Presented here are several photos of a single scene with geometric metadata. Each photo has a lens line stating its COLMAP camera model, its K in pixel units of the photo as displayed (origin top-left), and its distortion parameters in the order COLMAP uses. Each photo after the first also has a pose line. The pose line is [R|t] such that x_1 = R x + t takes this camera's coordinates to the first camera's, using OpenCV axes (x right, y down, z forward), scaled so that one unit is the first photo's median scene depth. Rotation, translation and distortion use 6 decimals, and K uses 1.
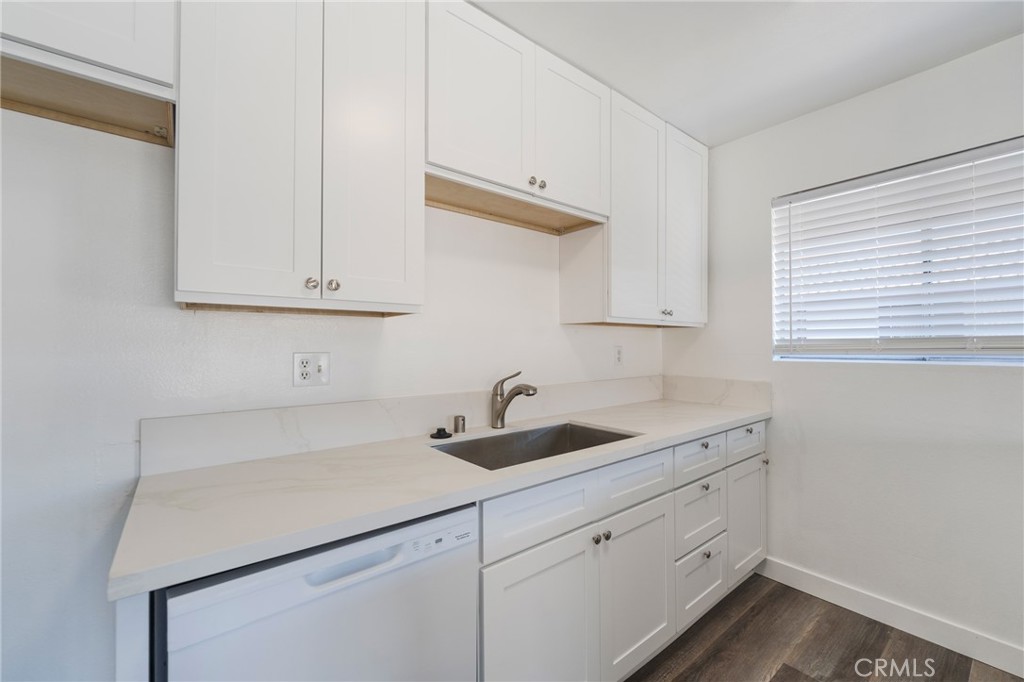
lens RADIAL K [[412.3, 0, 512.6], [0, 412.3, 340.1], [0, 0, 1]] dist [-0.000612, -0.000065]
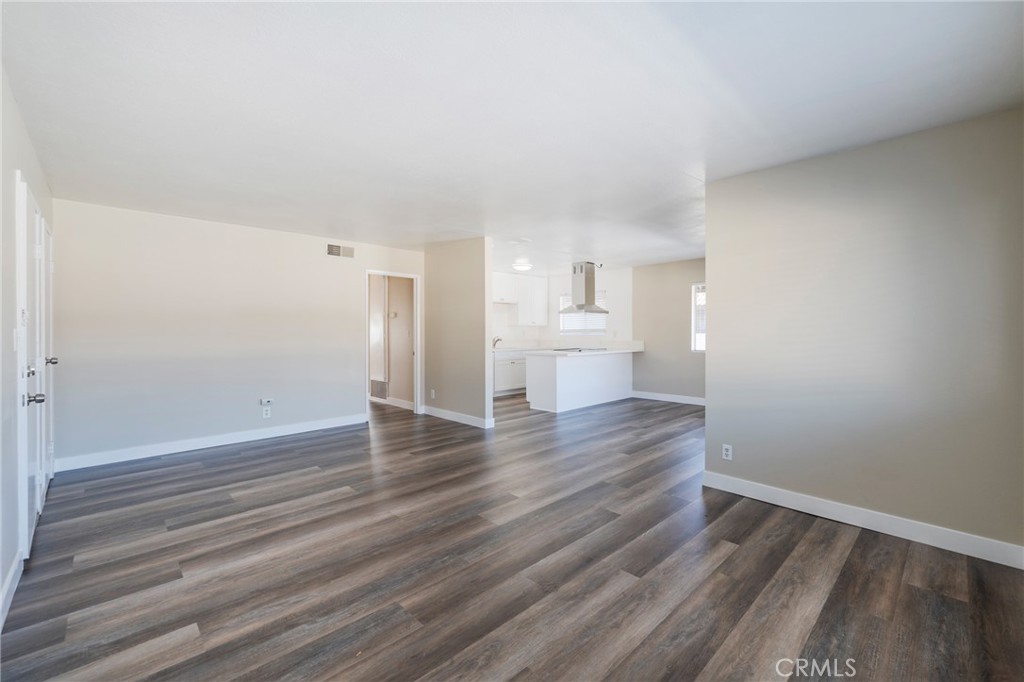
lens RADIAL K [[430.3, 0, 513.8], [0, 430.3, 330.6], [0, 0, 1]] dist [0.001444, 0.000170]
pose [[0.995739, -0.001753, 0.092199, -0.267382], [0.000892, 0.999956, 0.009371, -0.034289], [-0.092211, -0.009249, 0.995697, -3.965201]]
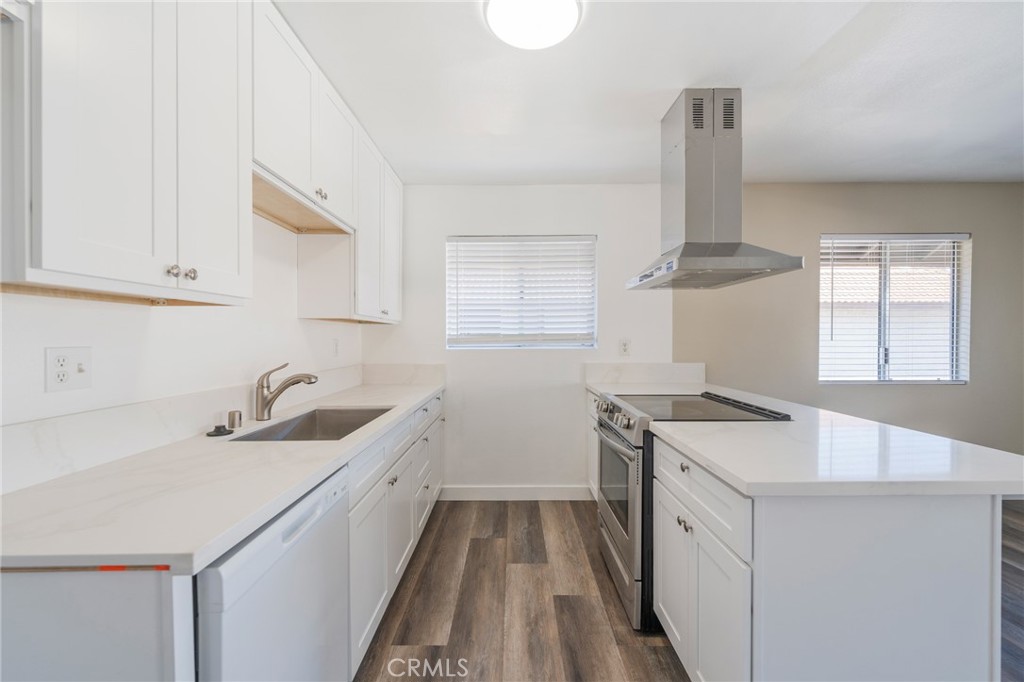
lens RADIAL K [[420.3, 0, 512.0], [0, 420.3, 341.0], [0, 0, 1]] dist [-0.001357, -0.000169]
pose [[0.625572, -0.004922, 0.780151, -0.459906], [-0.008542, 0.999877, 0.013158, 0.000596], [-0.780120, -0.014895, 0.625453, -0.116263]]
